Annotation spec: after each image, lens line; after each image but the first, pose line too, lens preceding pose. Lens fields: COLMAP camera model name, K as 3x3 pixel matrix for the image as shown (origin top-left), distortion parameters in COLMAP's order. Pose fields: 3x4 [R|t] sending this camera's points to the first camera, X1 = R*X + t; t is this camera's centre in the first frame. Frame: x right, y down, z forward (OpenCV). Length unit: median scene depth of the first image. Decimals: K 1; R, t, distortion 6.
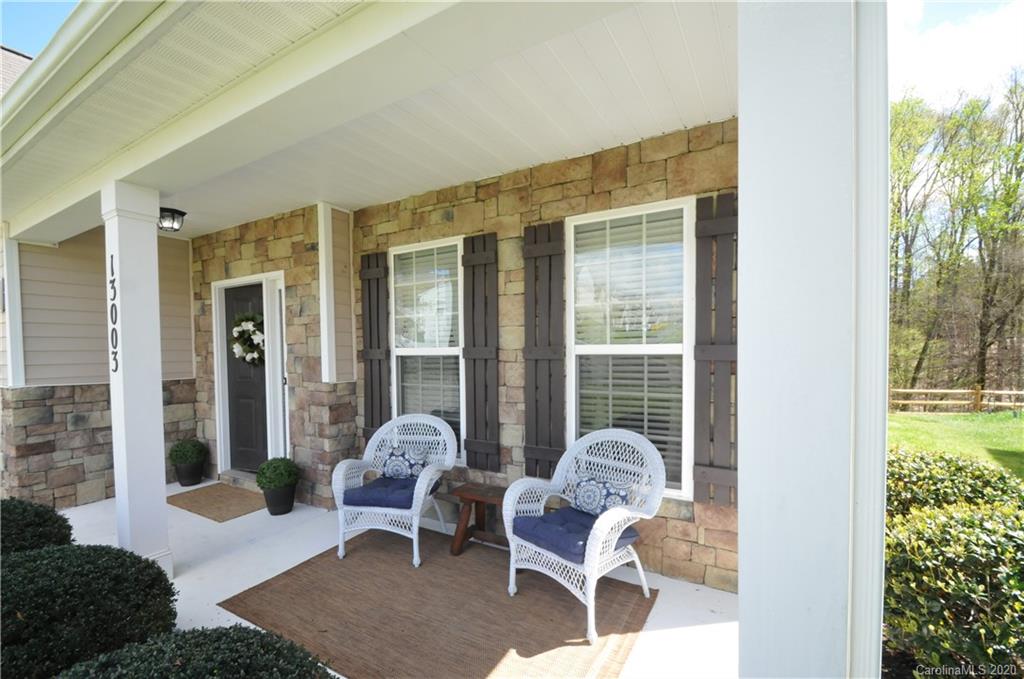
lens RADIAL K [[449.1, 0, 517.7], [0, 449.1, 362.0], [0, 0, 1]] dist [0.001553, -0.007526]
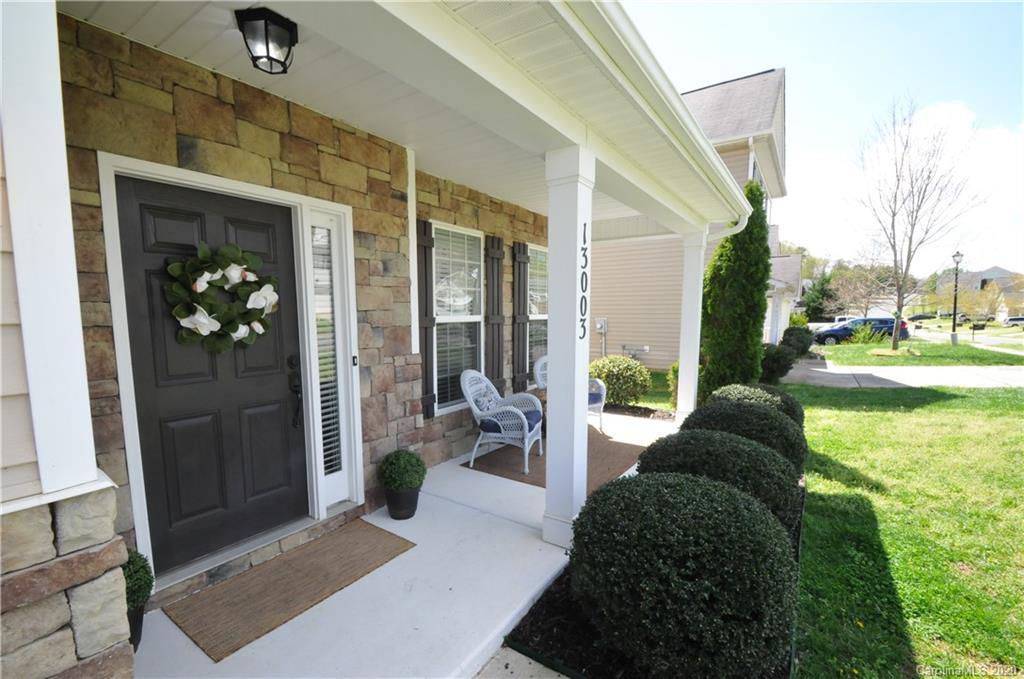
lens RADIAL K [[449.1, 0, 510.2], [0, 449.1, 365.0], [0, 0, 1]] dist [0.001553, -0.007526]
pose [[0.052110, -0.106416, 0.992955, -1.471769], [0.032978, 0.993947, 0.104791, -0.023619], [-0.998097, 0.027286, 0.055304, 0.839844]]
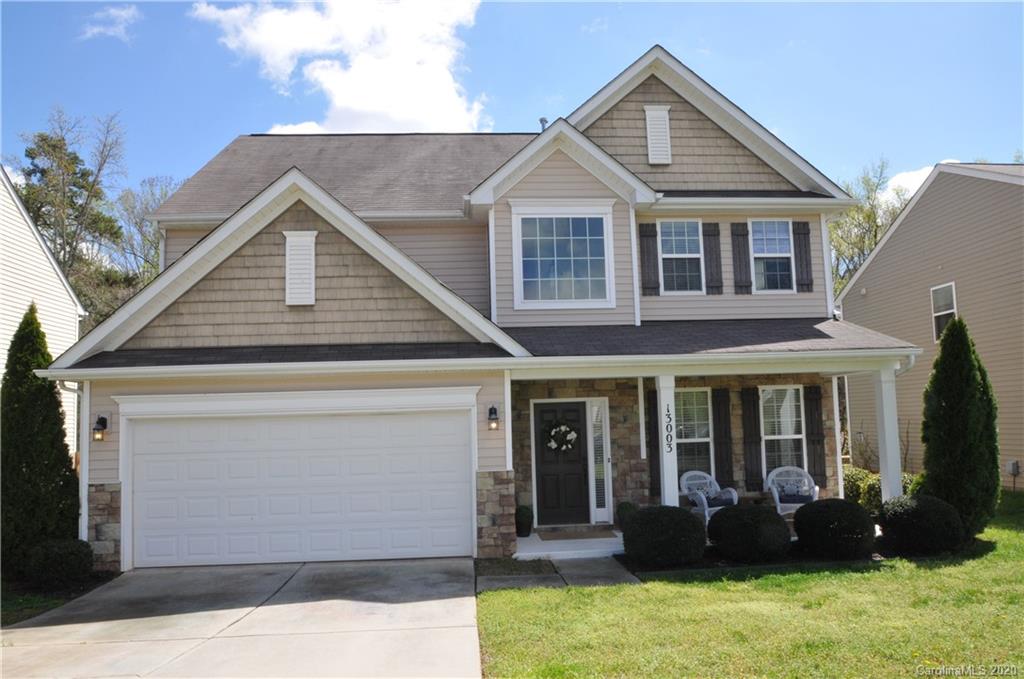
lens RADIAL K [[729.5, 0, 513.2], [0, 729.5, 343.3], [0, 0, 1]] dist [-0.041568, -0.001165]
pose [[0.813429, 0.046411, 0.579810, -2.959570], [0.036667, 0.990738, -0.130745, -0.061542], [-0.580507, 0.127612, 0.804193, -1.333735]]
